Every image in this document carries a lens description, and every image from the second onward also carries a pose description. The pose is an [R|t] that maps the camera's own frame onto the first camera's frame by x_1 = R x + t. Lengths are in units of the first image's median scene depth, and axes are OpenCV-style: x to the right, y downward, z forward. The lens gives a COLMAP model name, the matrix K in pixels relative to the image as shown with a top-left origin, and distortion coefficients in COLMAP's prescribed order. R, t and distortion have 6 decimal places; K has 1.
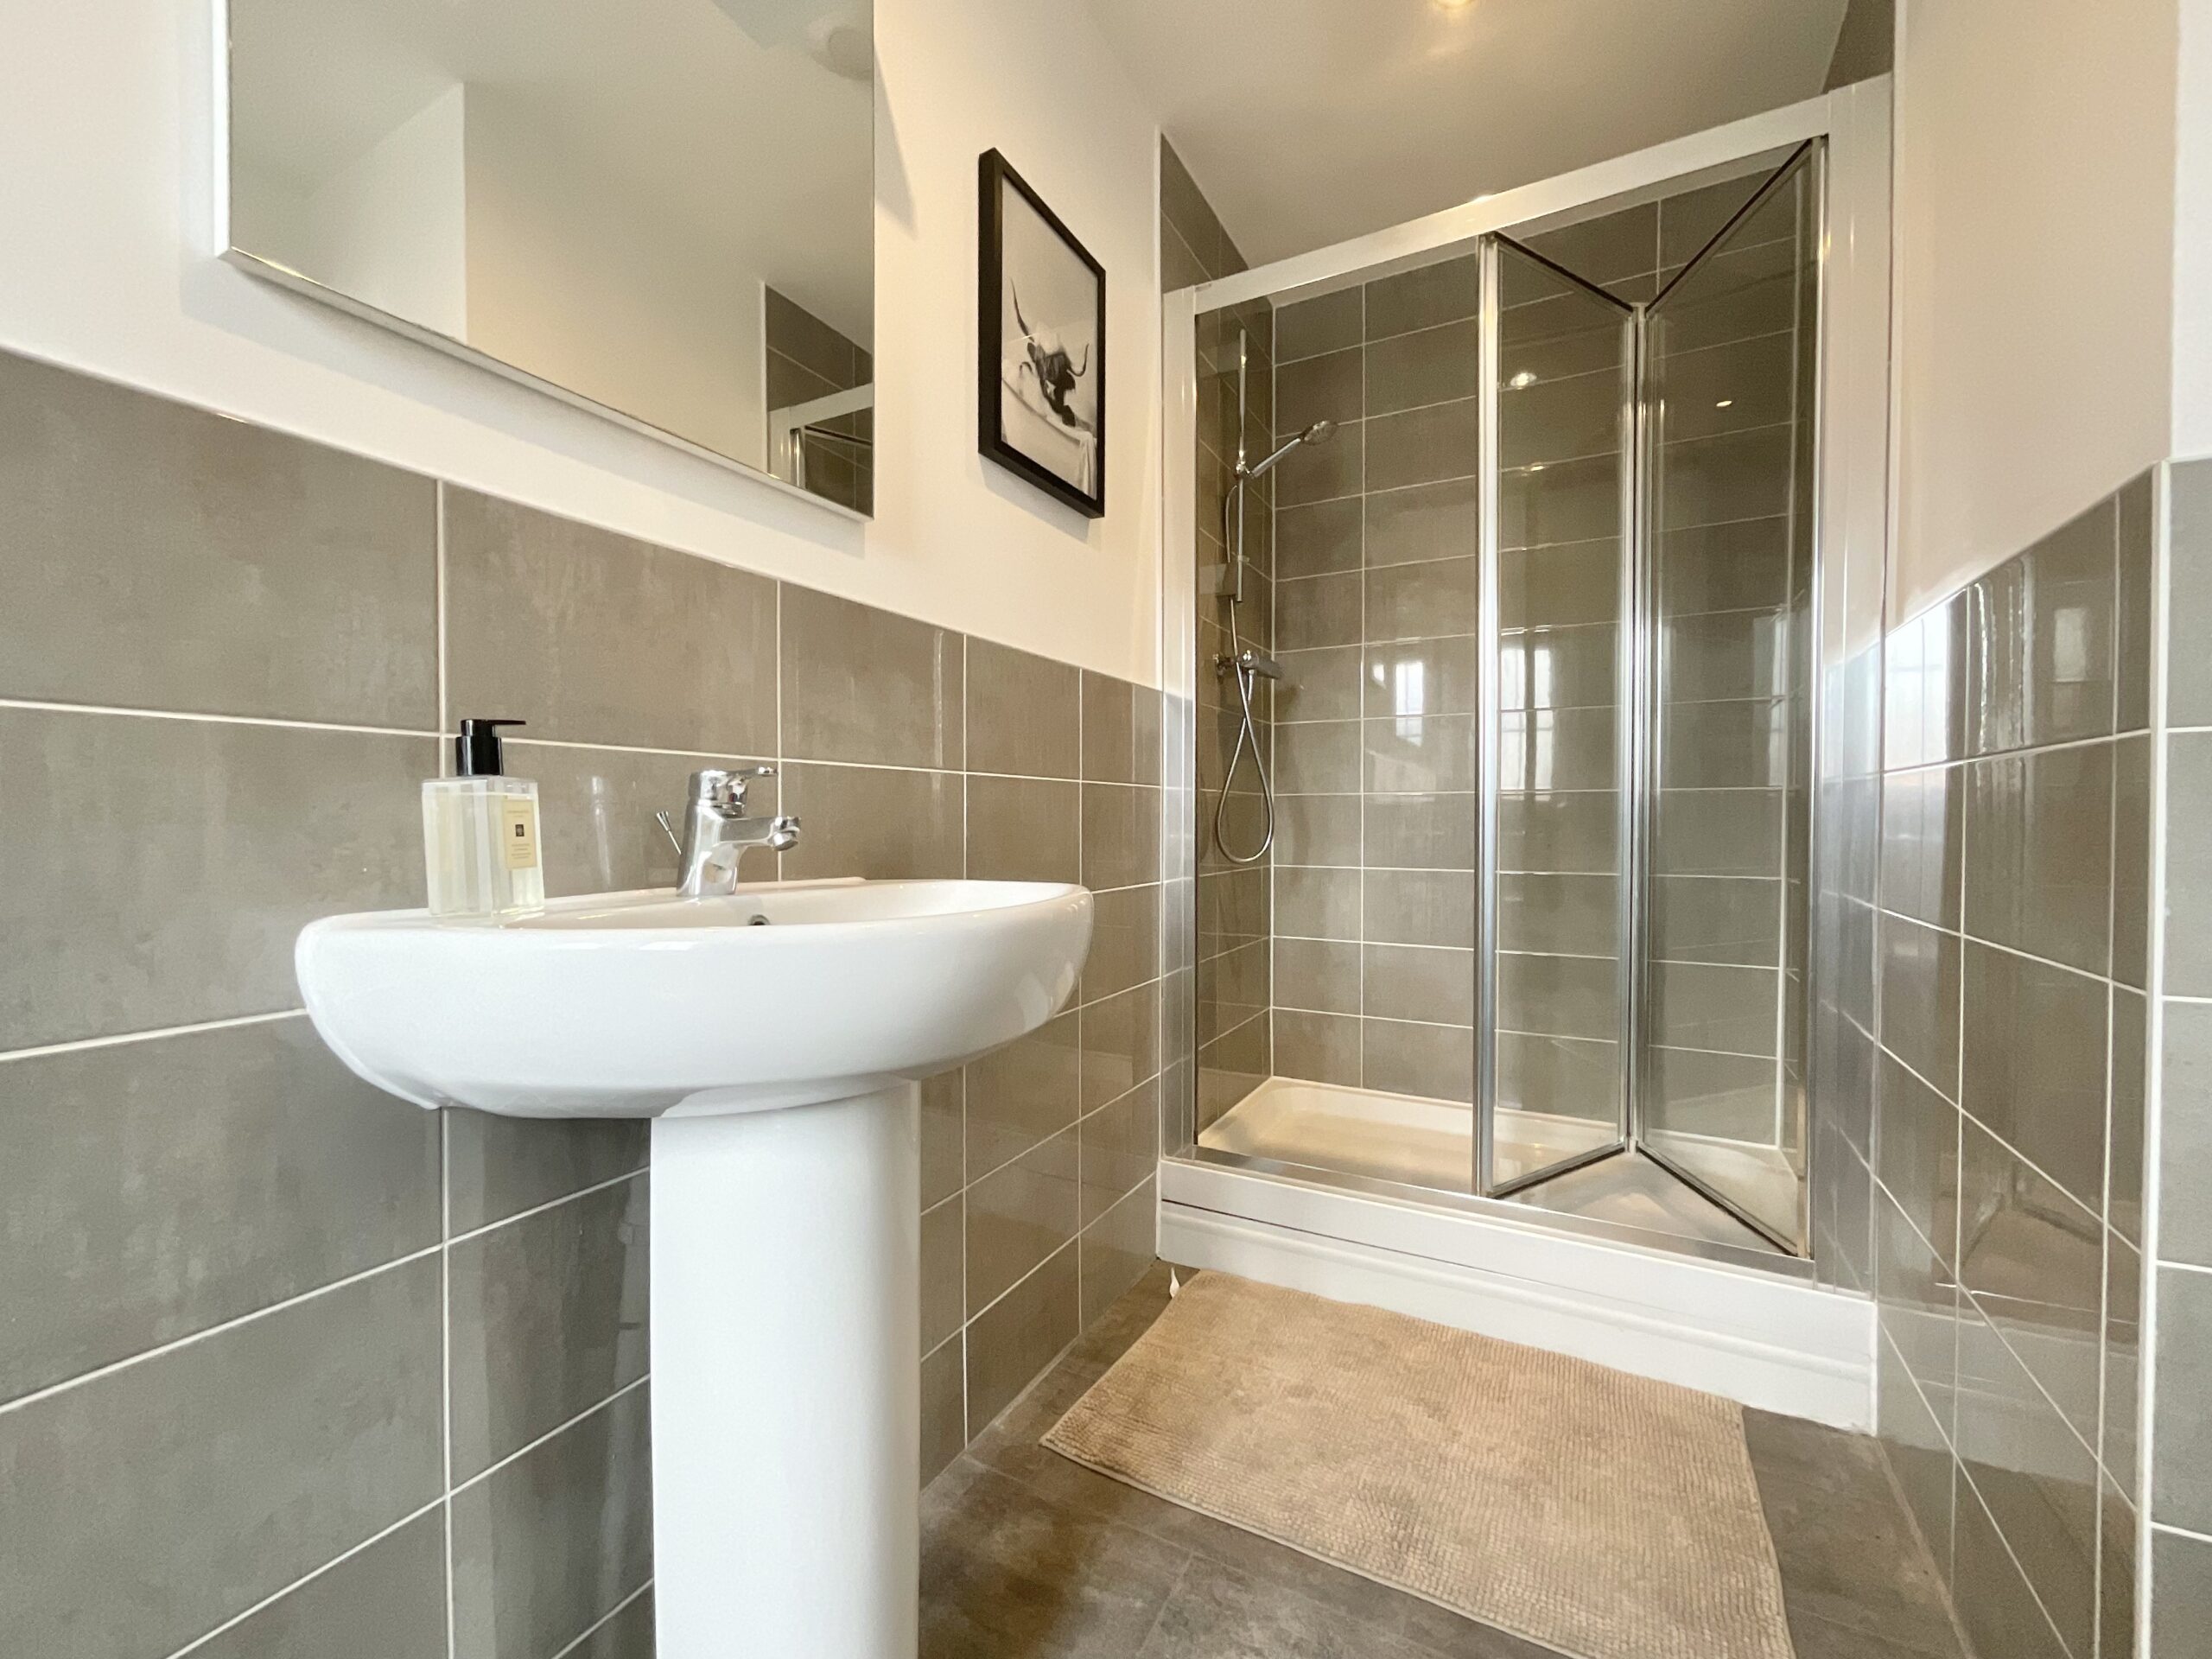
lens RADIAL K [[902.6, 0, 1104.1], [0, 902.6, 830.4], [0, 0, 1]] dist [0.001209, -0.001945]
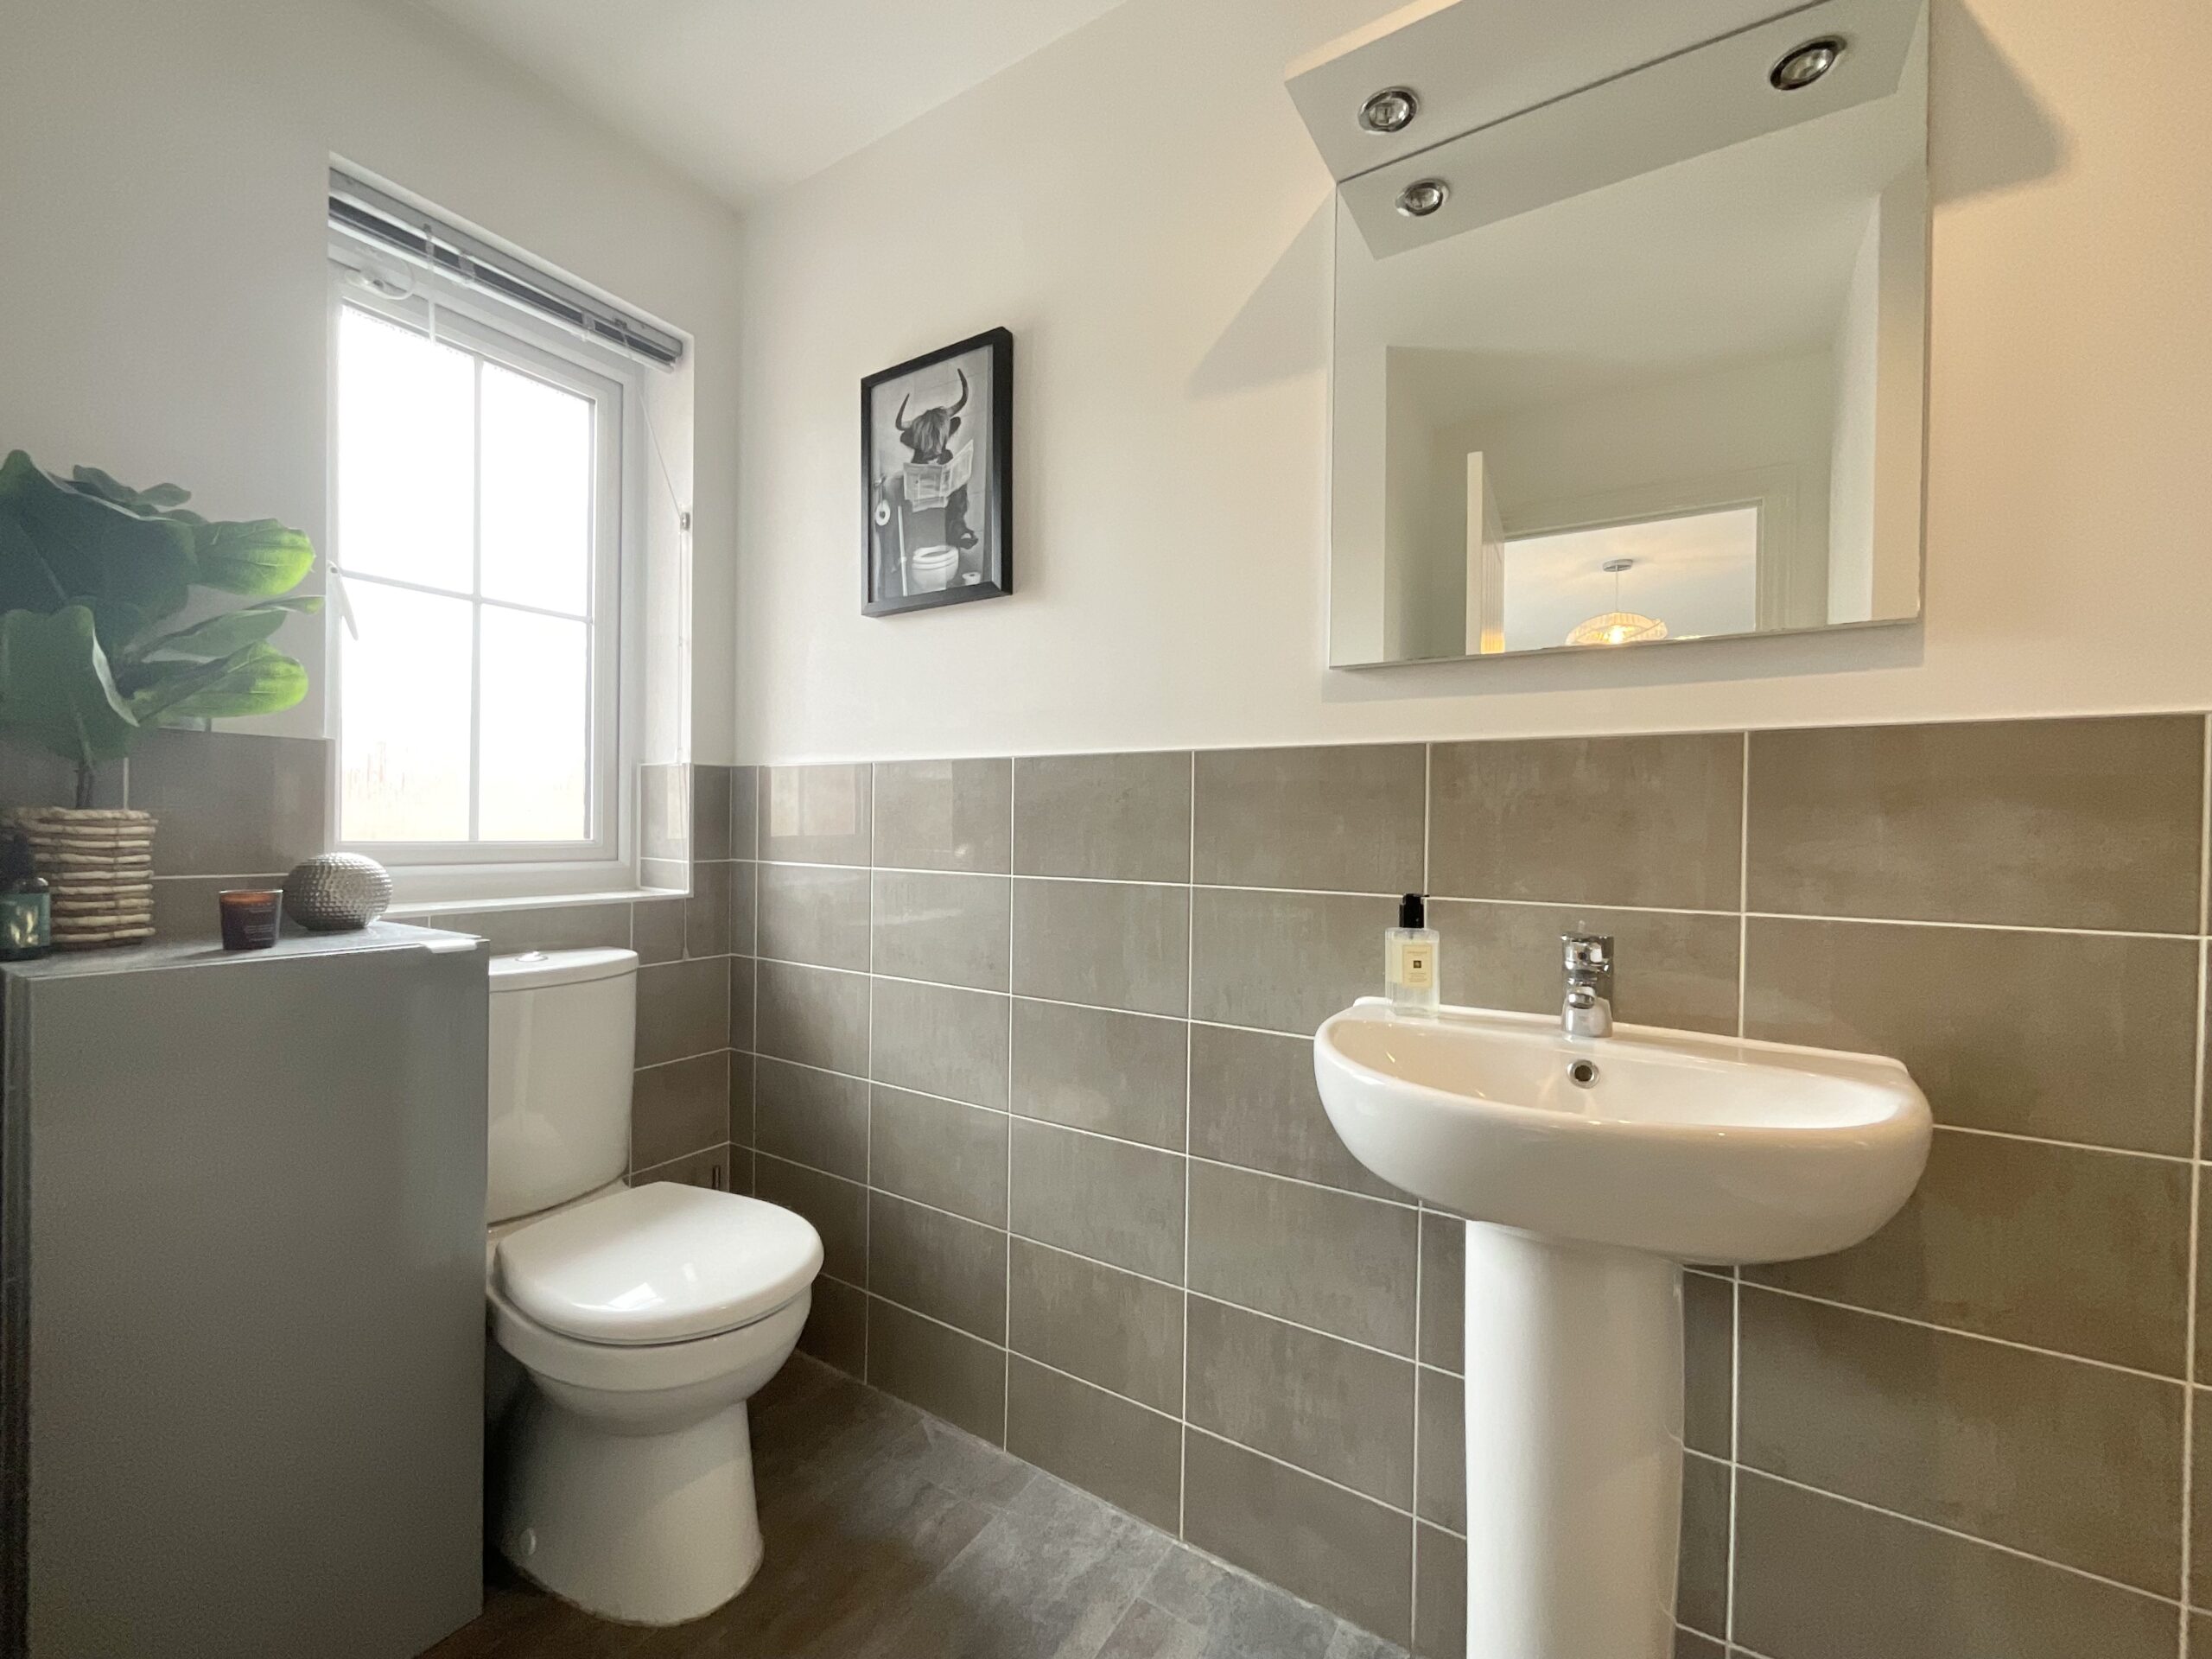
lens RADIAL K [[902.6, 0, 1102.9], [0, 902.6, 826.7], [0, 0, 1]] dist [0.001209, -0.001945]
pose [[-0.060325, 0.004611, -0.998168, 0.834384], [-0.023284, 0.999711, 0.006026, -0.205000], [0.997907, 0.023605, -0.060200, 0.454049]]
